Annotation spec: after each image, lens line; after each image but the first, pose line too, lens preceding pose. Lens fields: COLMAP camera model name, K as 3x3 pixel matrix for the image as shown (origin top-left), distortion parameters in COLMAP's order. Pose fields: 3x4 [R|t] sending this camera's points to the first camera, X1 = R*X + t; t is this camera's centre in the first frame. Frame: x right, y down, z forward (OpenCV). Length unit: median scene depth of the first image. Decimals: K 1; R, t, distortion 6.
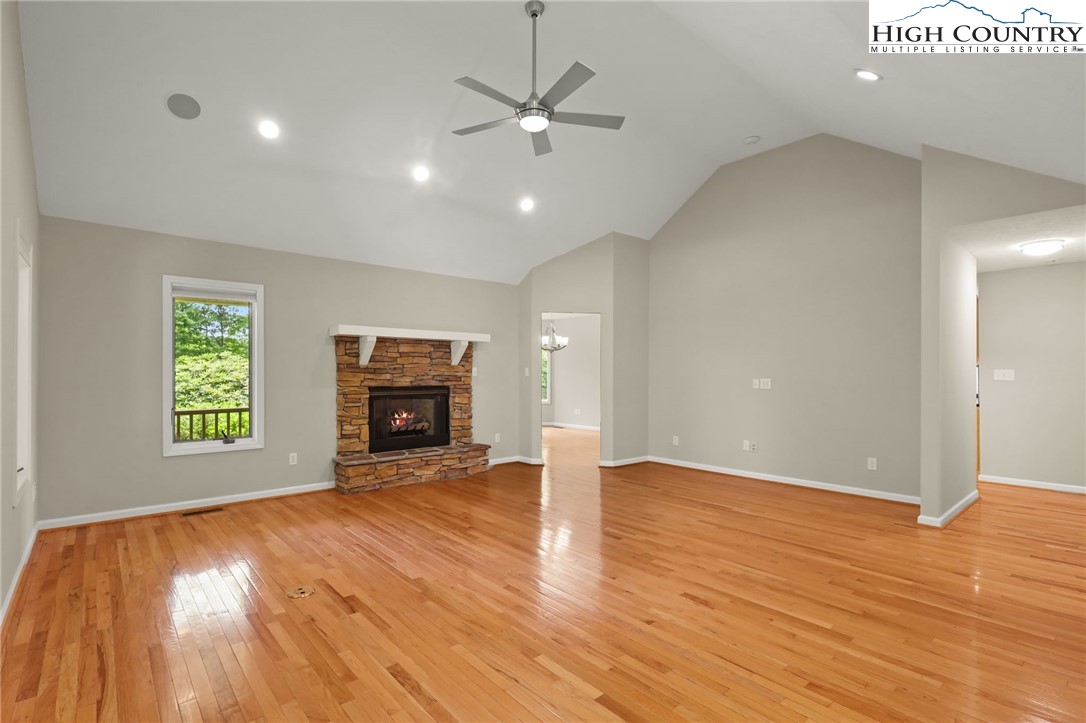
lens RADIAL K [[514.7, 0, 540.6], [0, 514.7, 373.1], [0, 0, 1]] dist [0.000850, 0.000237]
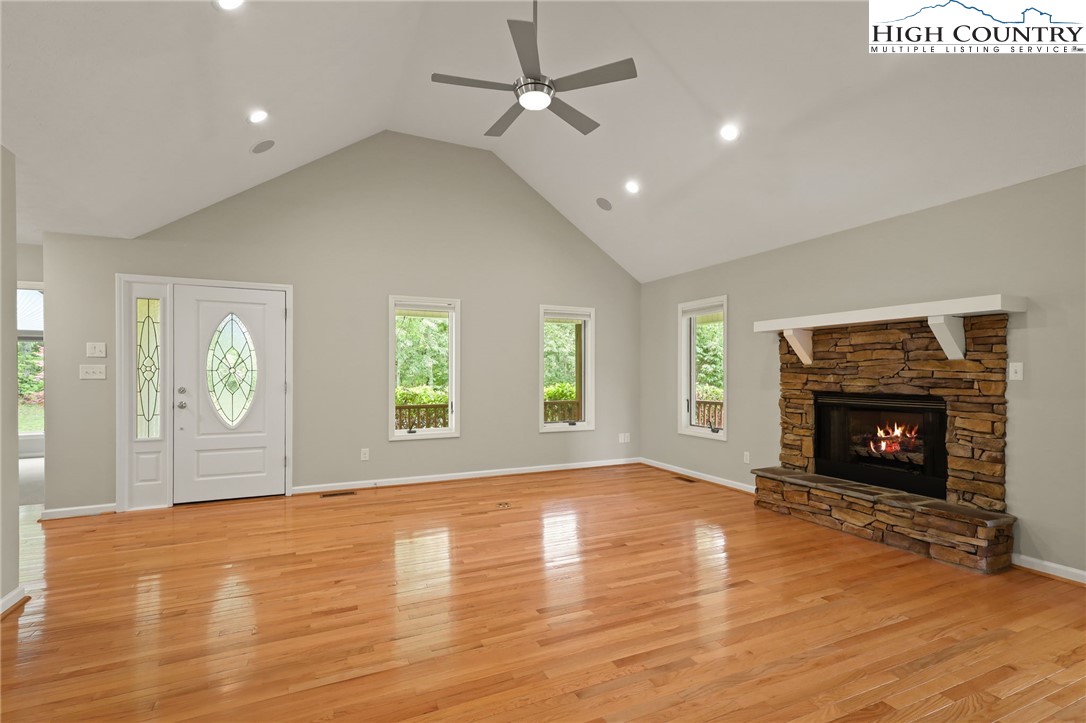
lens RADIAL K [[508.1, 0, 543.6], [0, 508.1, 371.3], [0, 0, 1]] dist [0.019533, 0.000514]
pose [[-0.279411, -0.003987, -0.960163, 0.550193], [-0.002635, 0.999991, -0.003386, -0.000017], [0.960168, 0.001584, -0.279419, 0.808774]]
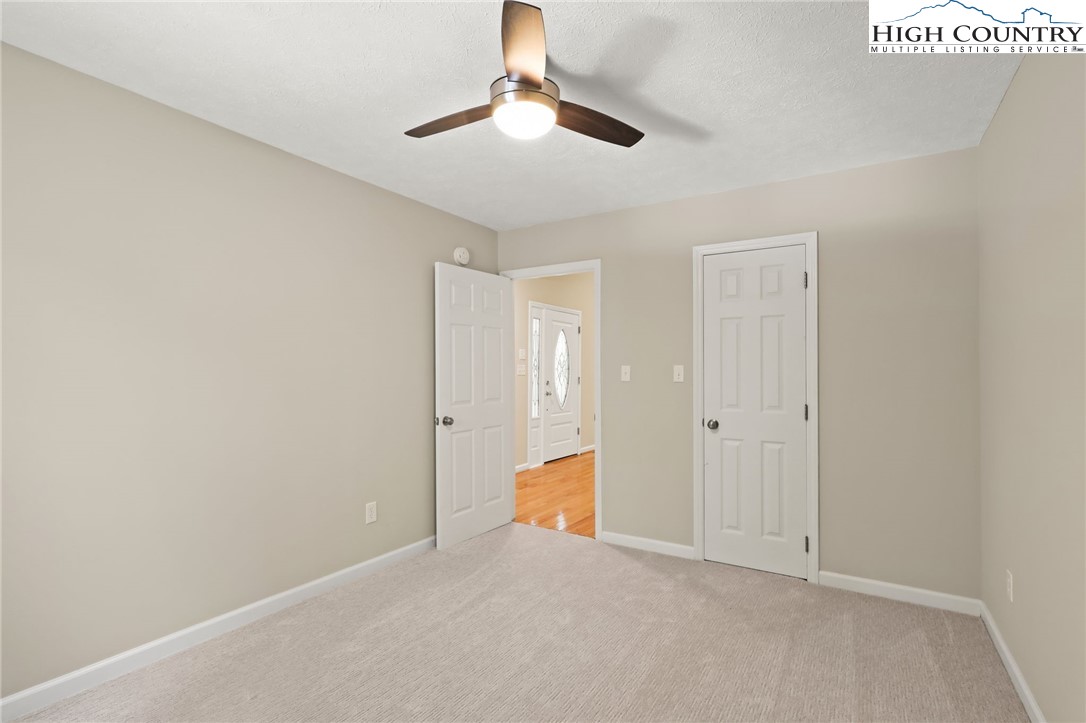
lens RADIAL K [[514.7, 0, 540.6], [0, 514.7, 373.1], [0, 0, 1]] dist [0.000850, 0.000237]
pose [[0.291384, 0.002097, -0.956604, 1.051815], [0.001203, 0.999996, 0.002558, 0.003612], [0.956605, -0.001896, 0.291380, -0.354492]]
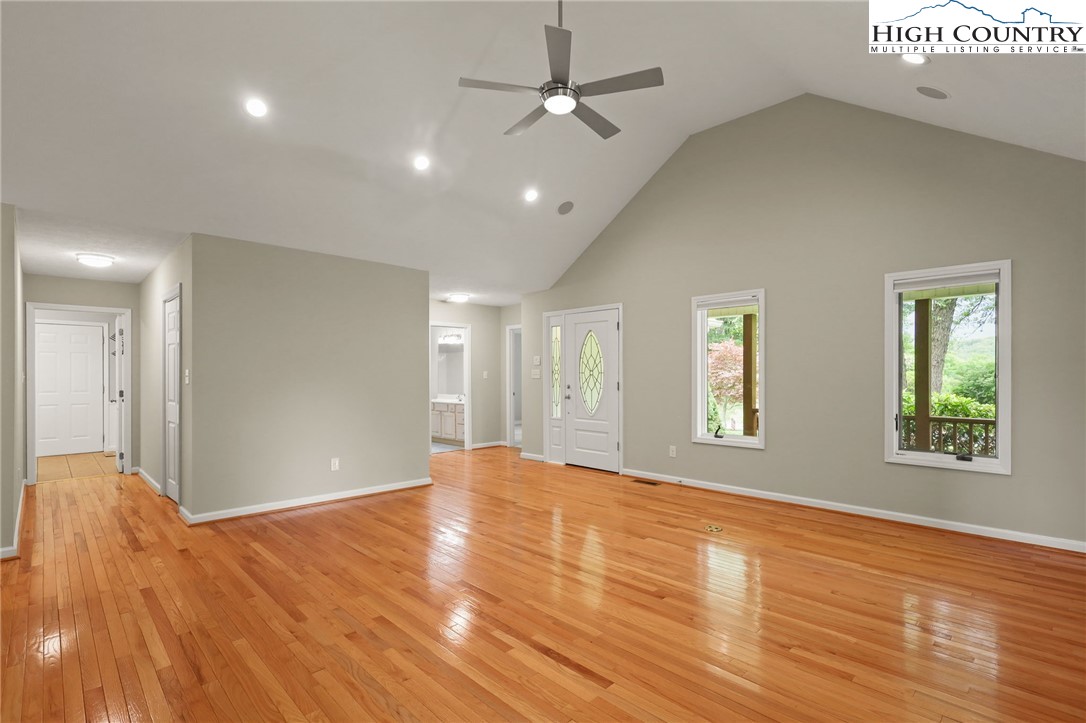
lens RADIAL K [[514.7, 0, 540.6], [0, 514.7, 373.1], [0, 0, 1]] dist [0.000850, 0.000237]
pose [[-0.998428, 0.000258, -0.056048, 0.047101], [0.000231, 1.000000, 0.000490, -0.002891], [0.056048, 0.000477, -0.998428, 1.224593]]
